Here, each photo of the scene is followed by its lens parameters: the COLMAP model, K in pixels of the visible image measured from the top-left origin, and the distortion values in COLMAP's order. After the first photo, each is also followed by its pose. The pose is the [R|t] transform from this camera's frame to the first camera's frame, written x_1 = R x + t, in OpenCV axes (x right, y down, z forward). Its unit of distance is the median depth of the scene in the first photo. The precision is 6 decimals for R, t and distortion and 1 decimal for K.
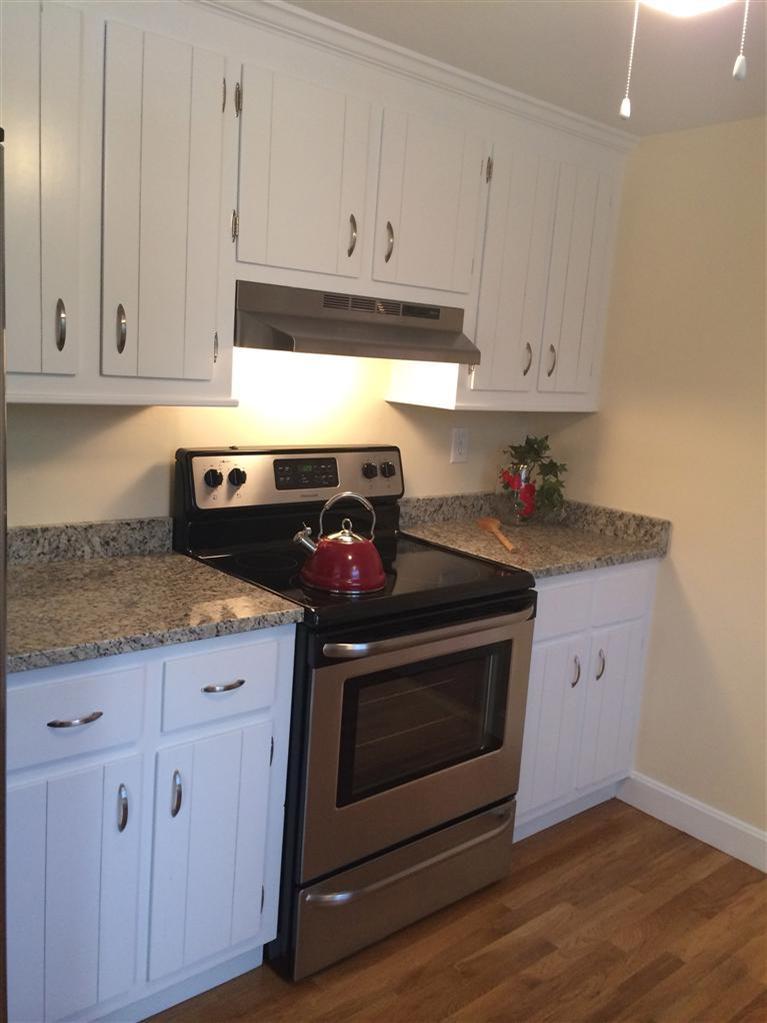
lens RADIAL K [[875.4, 0, 385.8], [0, 875.4, 509.0], [0, 0, 1]] dist [0.078024, -0.104751]
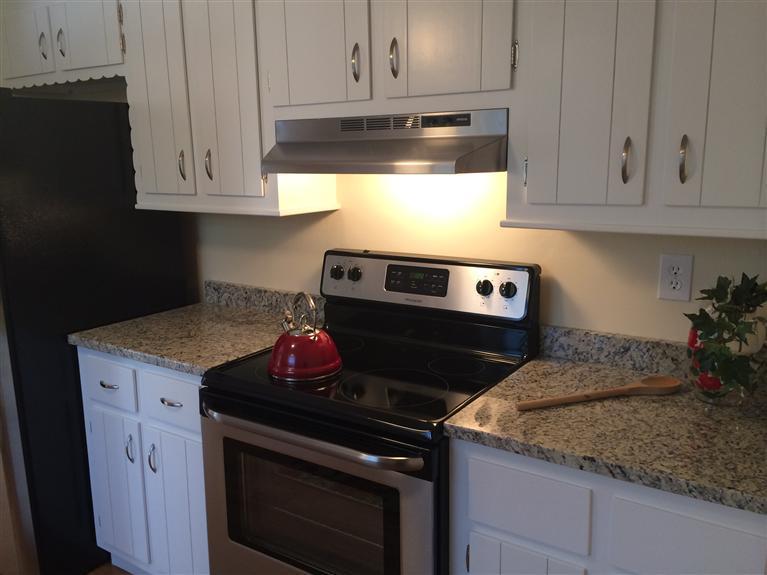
lens RADIAL K [[656.4, 0, 385.5], [0, 656.4, 287.4], [0, 0, 1]] dist [0.078024, -0.104751]
pose [[0.269980, 0.115683, -0.955891, 0.714916], [-0.136794, 0.987295, 0.080847, -0.096466], [0.953099, 0.108934, 0.282374, 0.755293]]
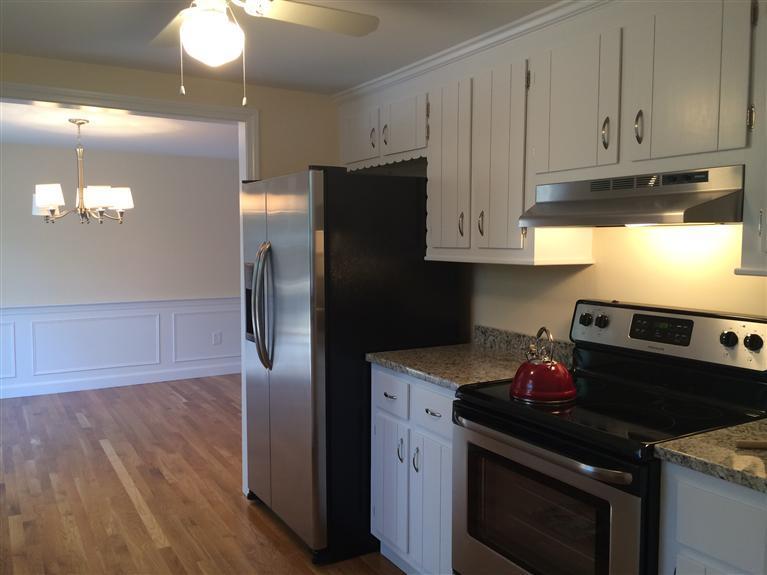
lens RADIAL K [[656.4, 0, 380.7], [0, 656.4, 287.4], [0, 0, 1]] dist [0.078024, -0.104751]
pose [[-0.180052, 0.002310, -0.983654, 0.871493], [-0.186373, 0.981804, 0.036421, -0.060173], [0.965840, 0.189885, -0.176345, 0.812865]]
